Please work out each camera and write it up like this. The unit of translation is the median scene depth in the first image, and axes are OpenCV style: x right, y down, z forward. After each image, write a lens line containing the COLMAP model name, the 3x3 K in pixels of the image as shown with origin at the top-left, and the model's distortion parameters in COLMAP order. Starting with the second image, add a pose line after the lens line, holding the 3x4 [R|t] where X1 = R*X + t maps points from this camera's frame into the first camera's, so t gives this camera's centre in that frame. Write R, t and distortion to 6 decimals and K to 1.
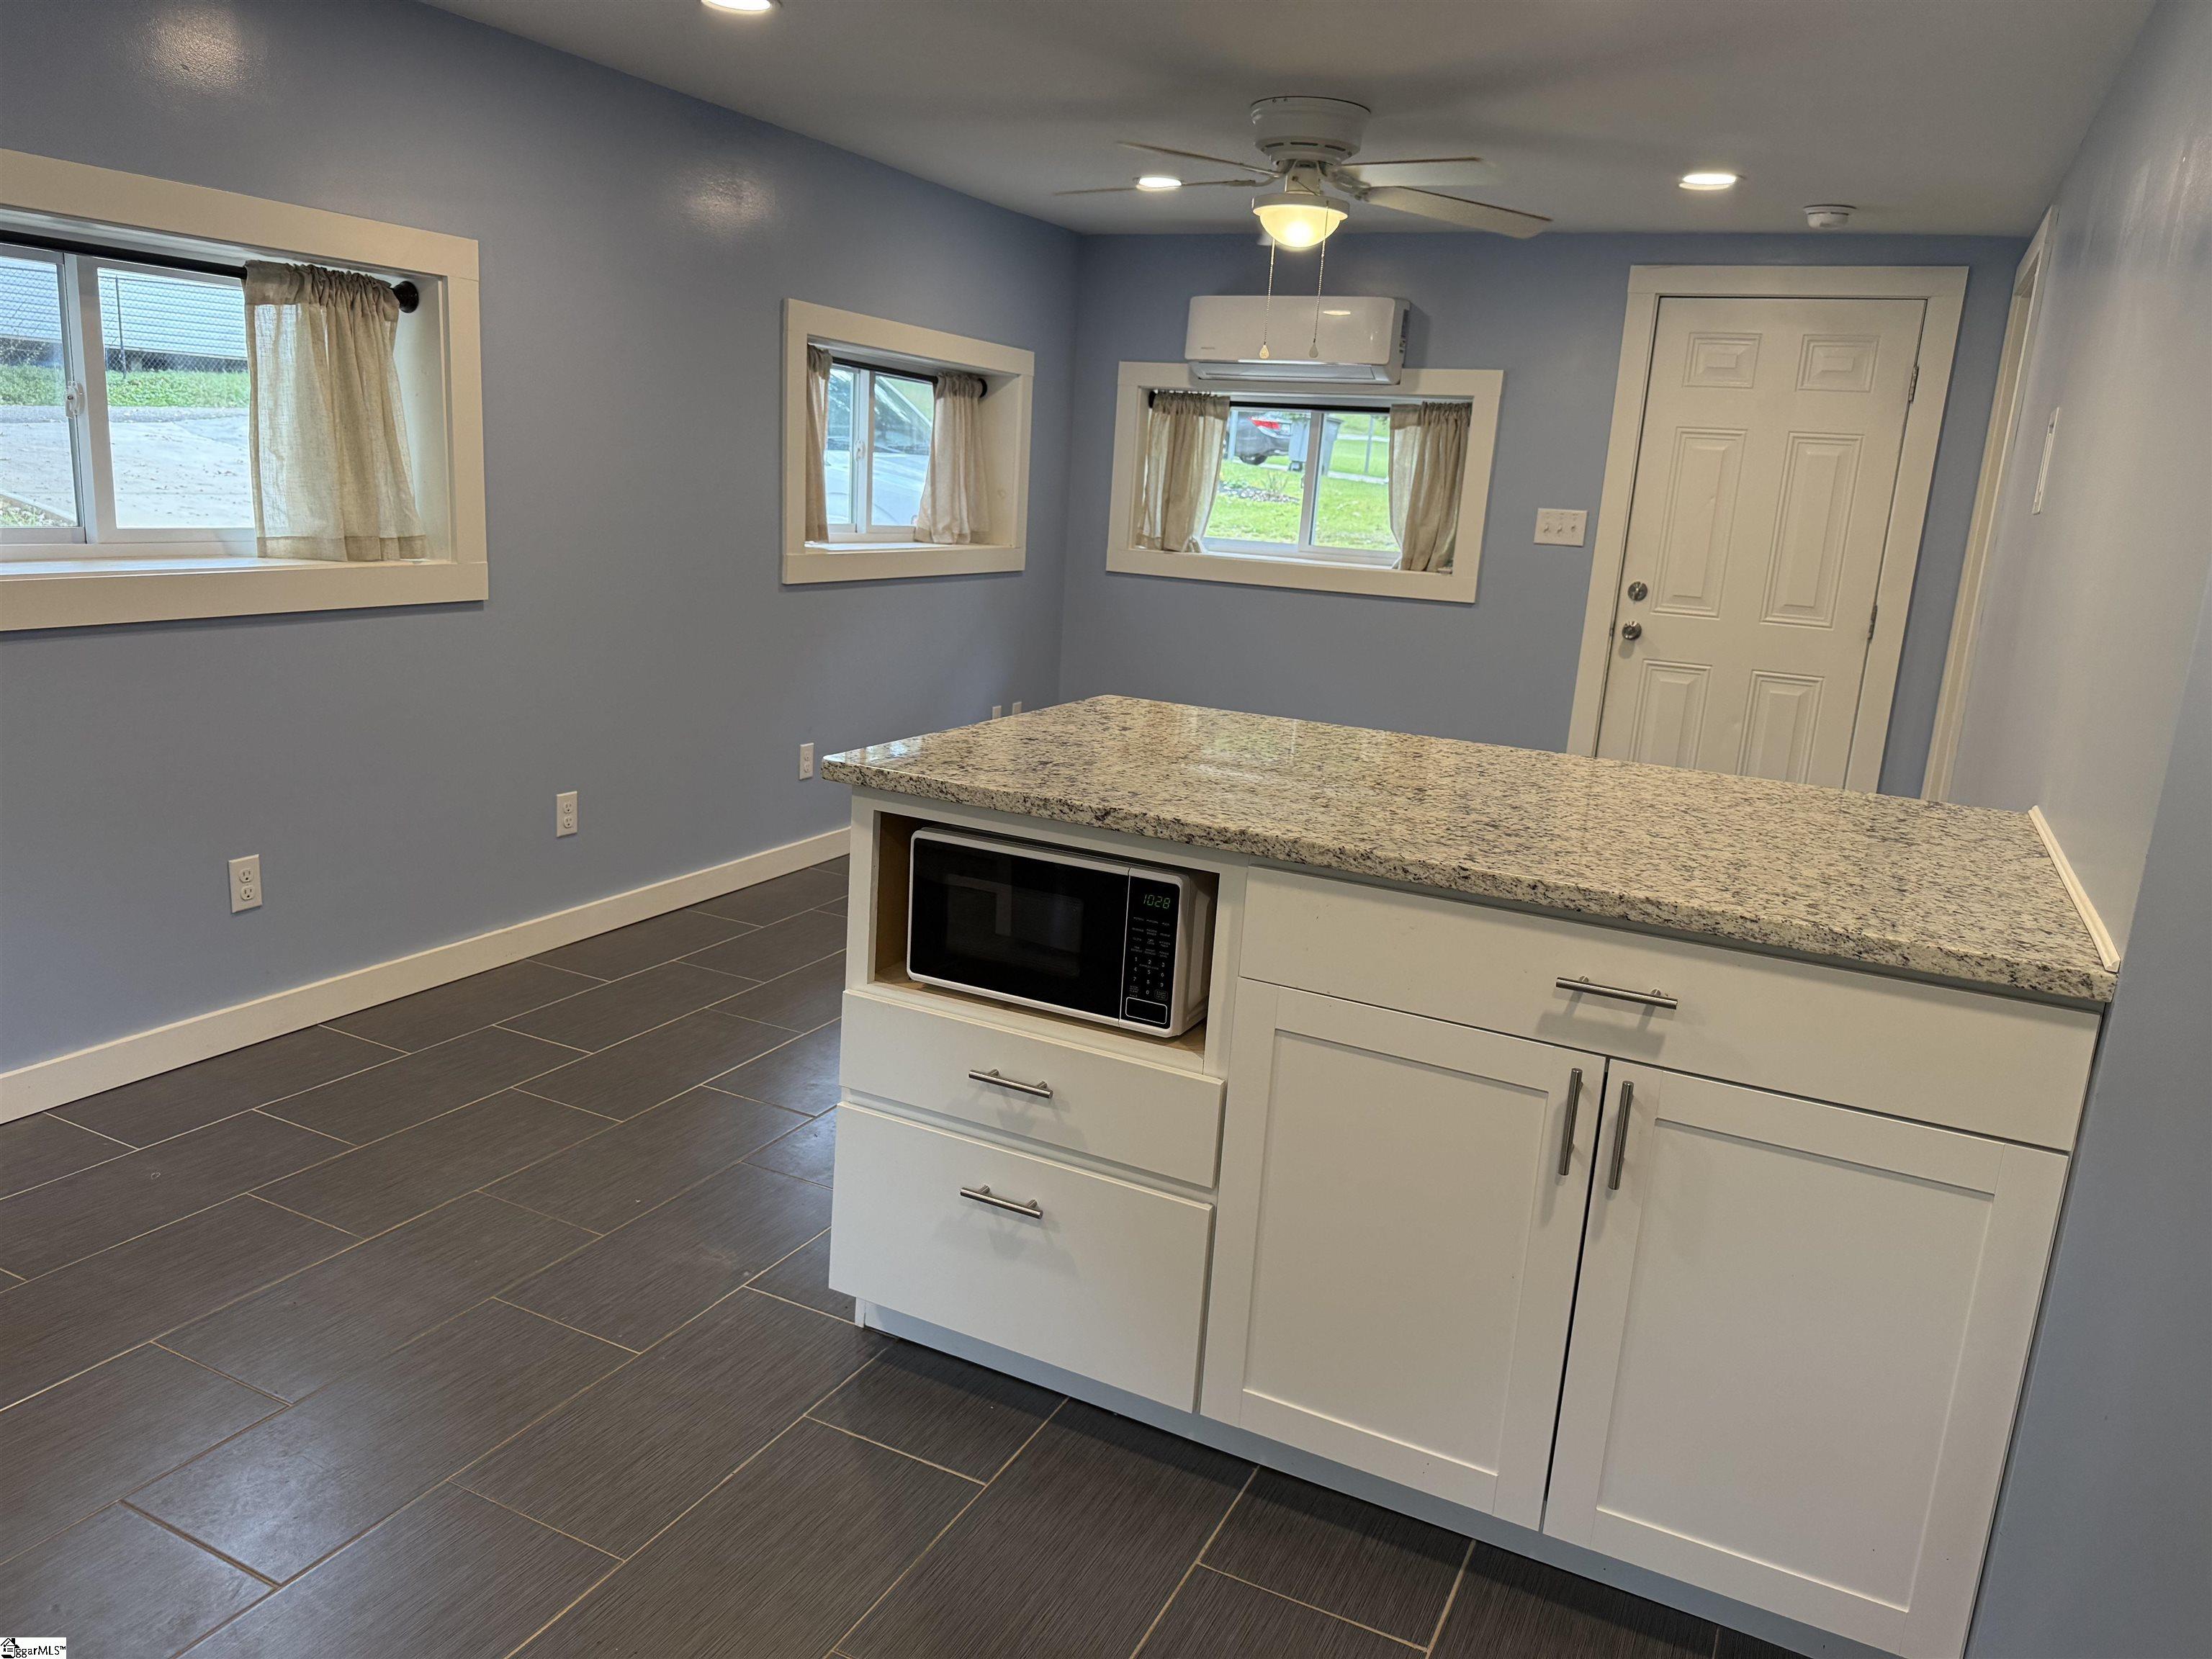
lens RADIAL K [[1524.6, 0, 1104.5], [0, 1524.6, 824.6], [0, 0, 1]] dist [0.162033, -0.284893]
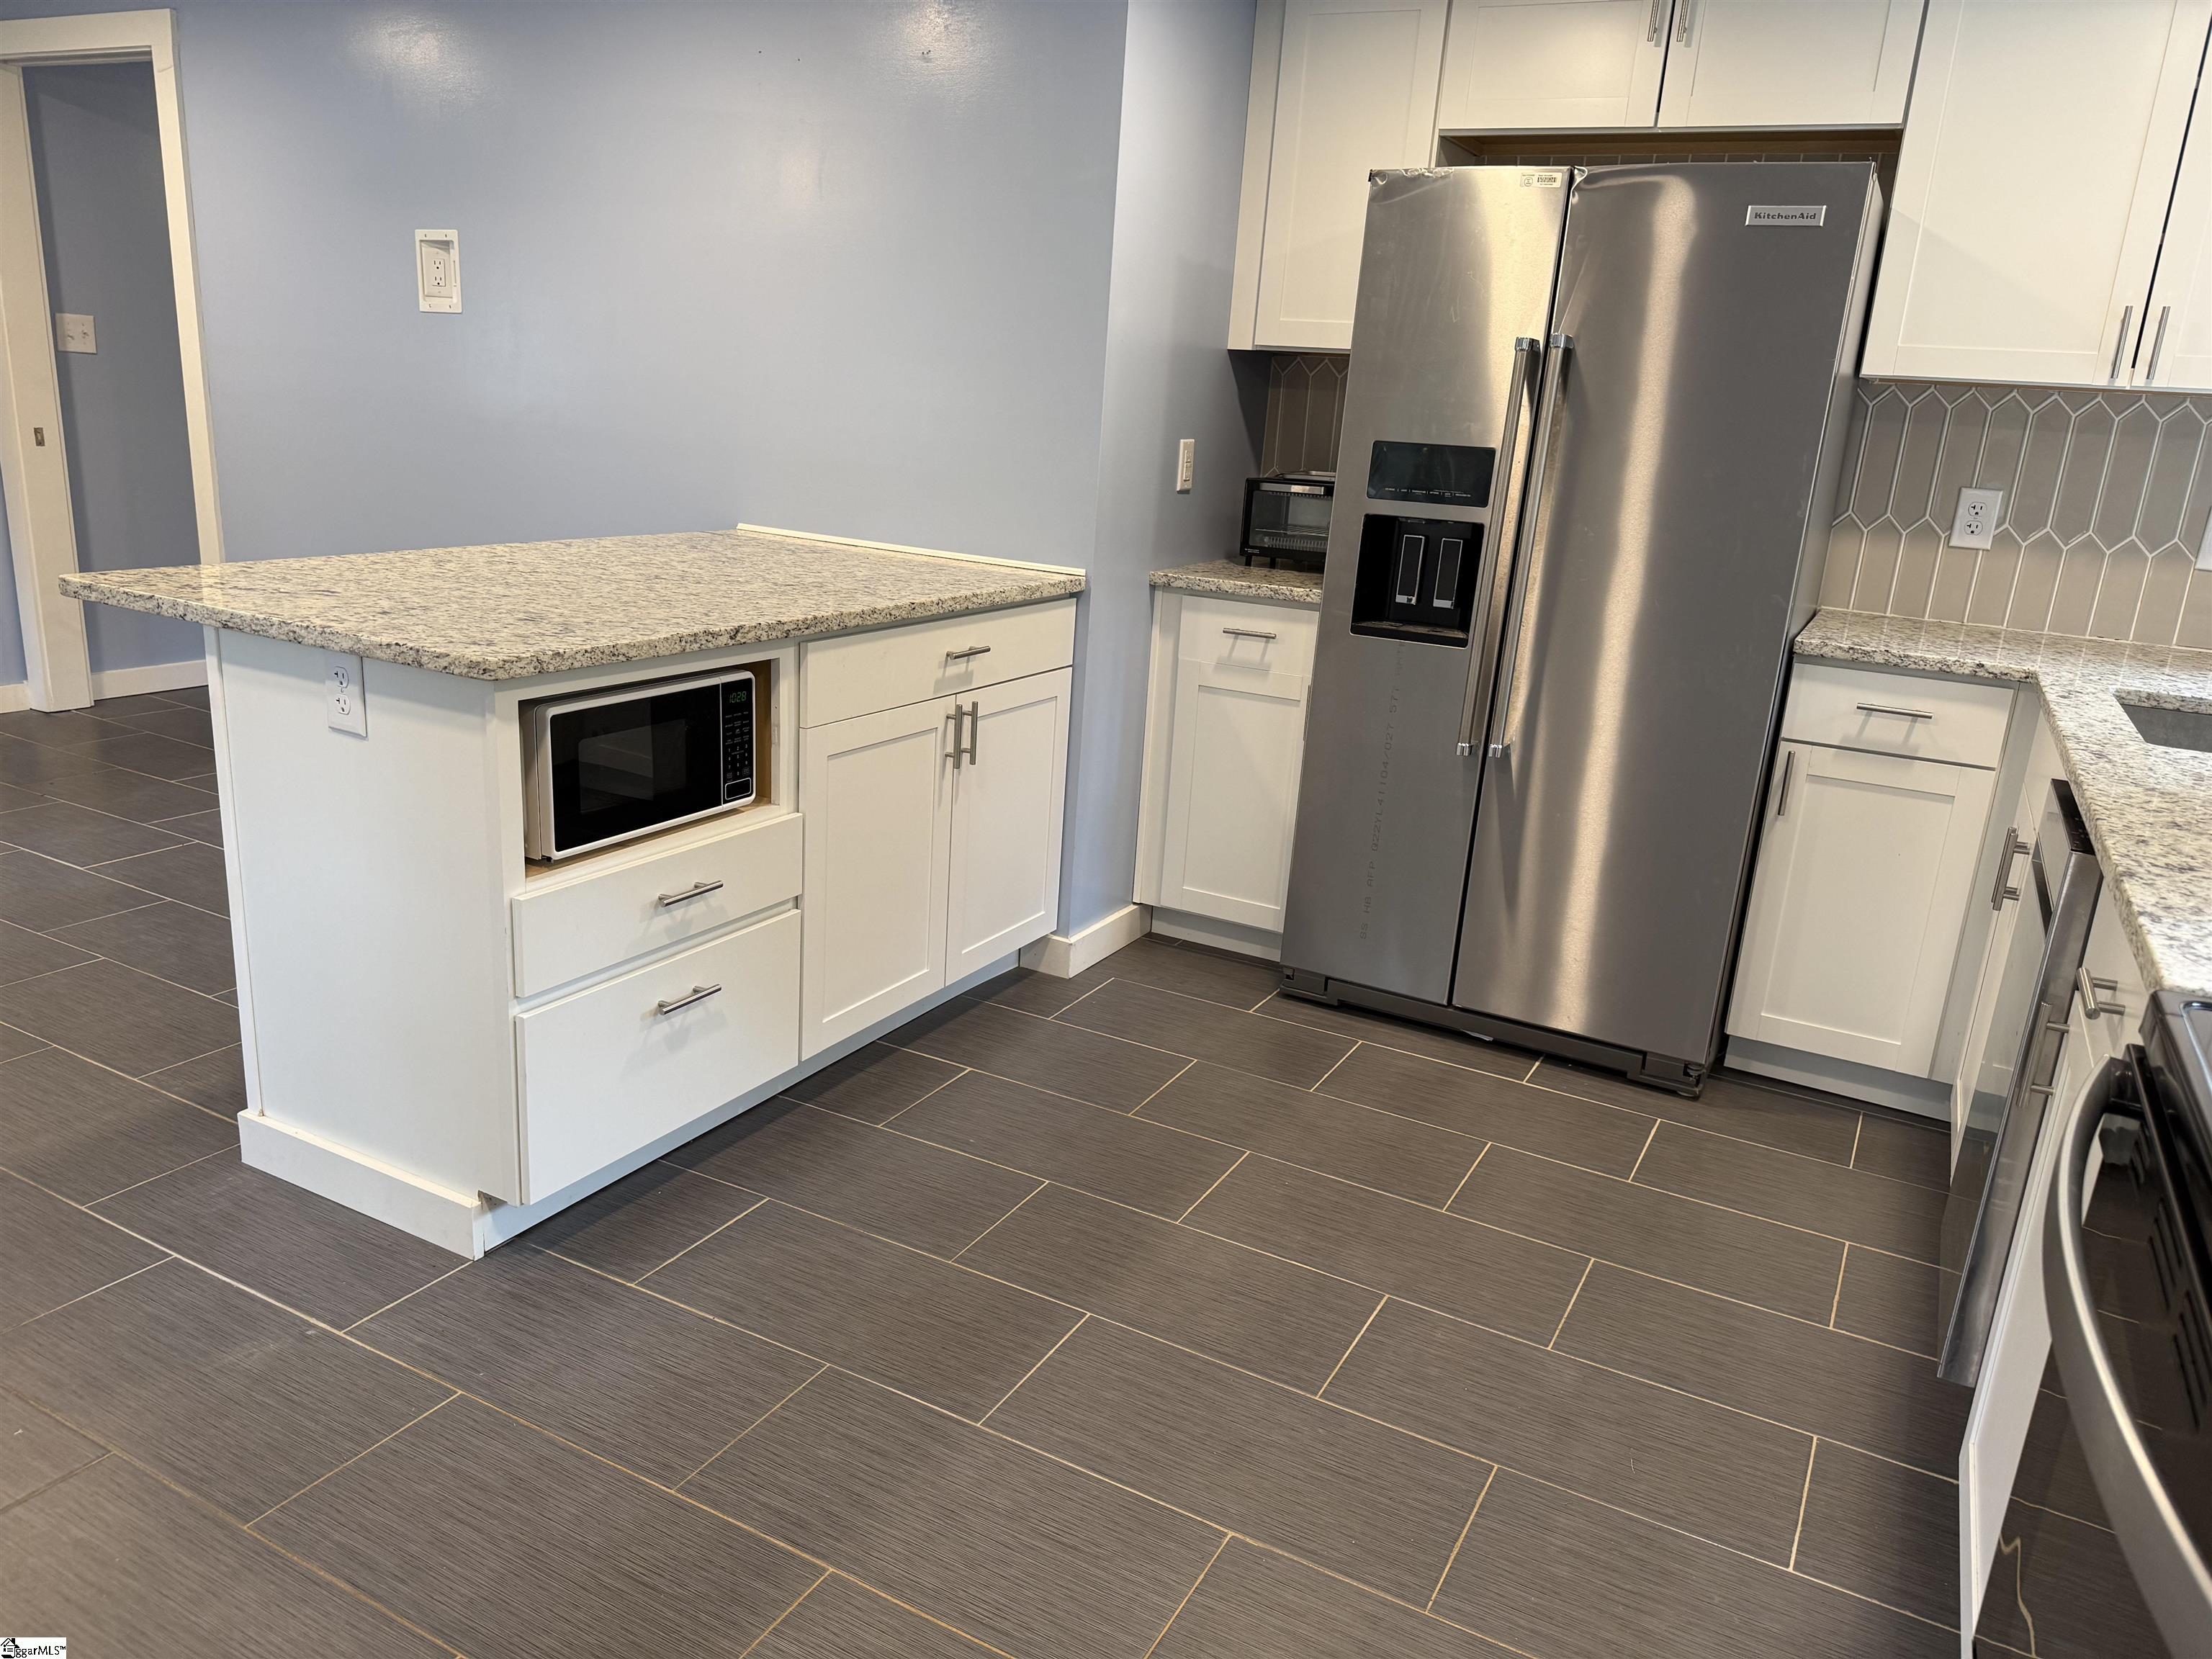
lens RADIAL K [[1548.1, 0, 1106.0], [0, 1548.1, 829.5], [0, 0, 1]] dist [0.089424, -0.107733]
pose [[0.046529, -0.334389, 0.941286, -1.109195], [0.152176, 0.933681, 0.324165, -0.200412], [-0.987258, 0.128159, 0.094329, 0.580461]]
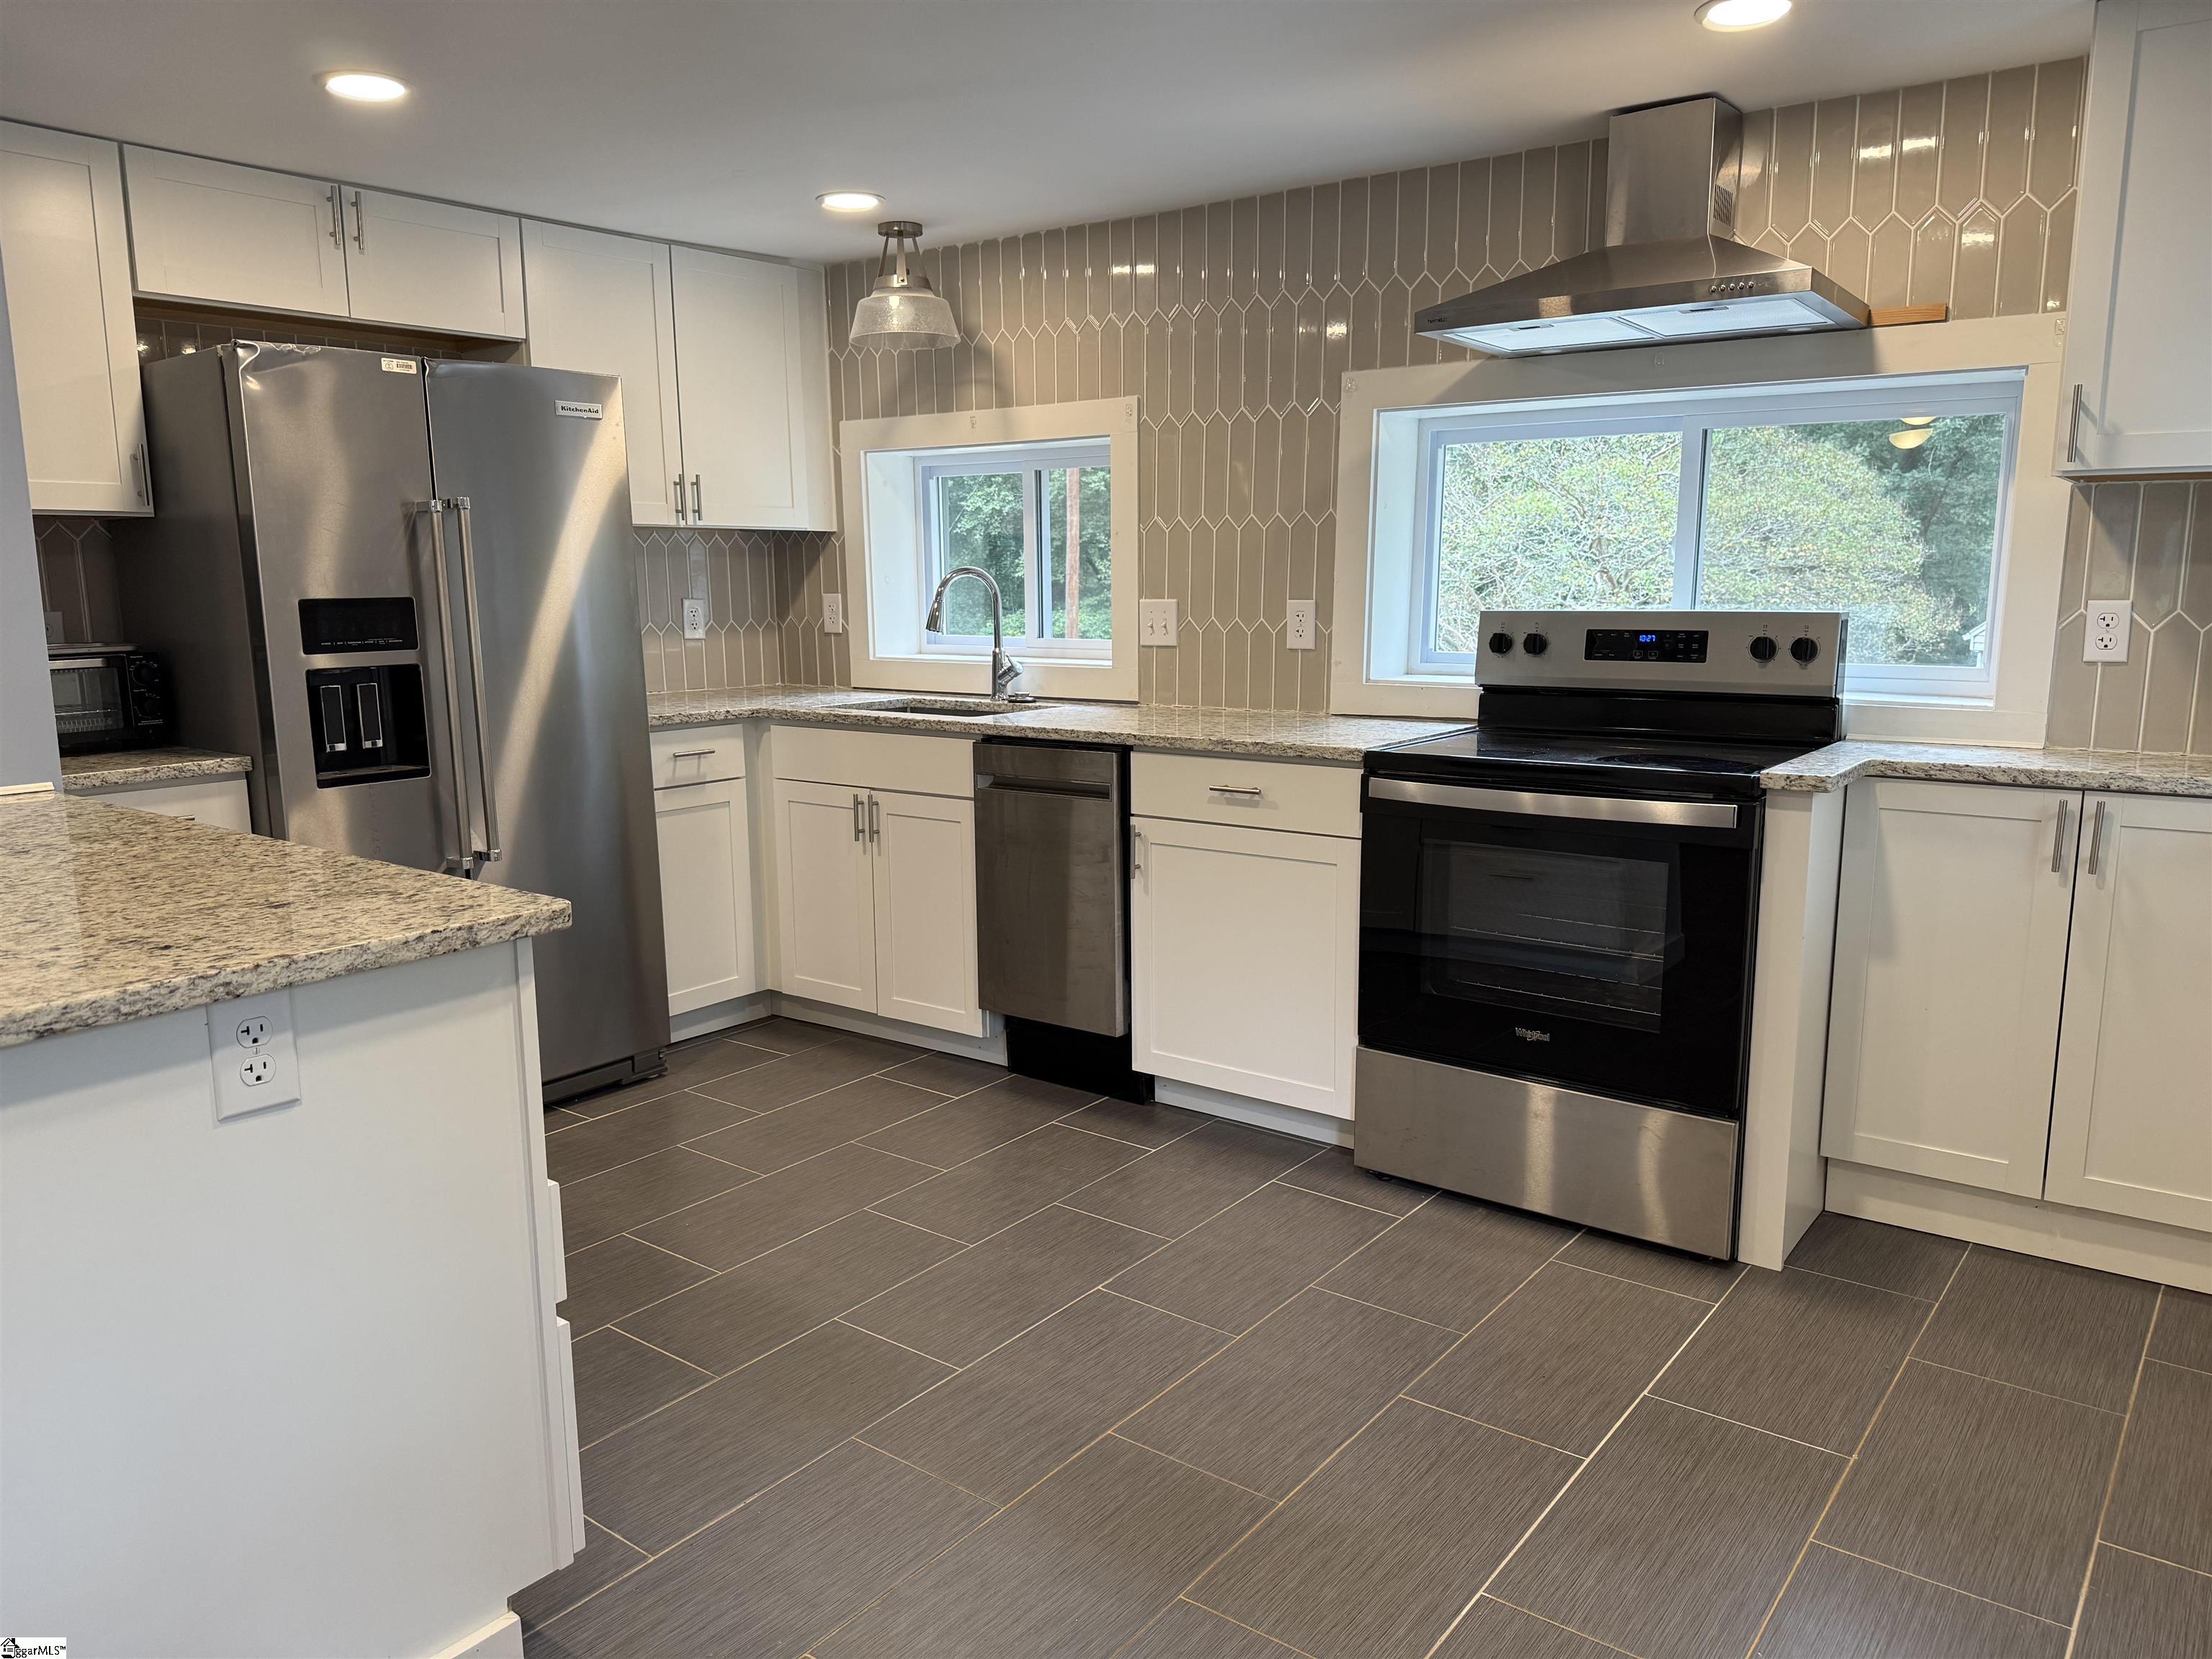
lens RADIAL K [[1548.1, 0, 1106.0], [0, 1548.1, 829.5], [0, 0, 1]] dist [0.089424, -0.107733]
pose [[-0.976229, -0.093741, 0.195420, -0.630227], [-0.013095, 0.925495, 0.378533, -0.405748], [-0.216345, 0.366976, -0.904723, 1.724185]]
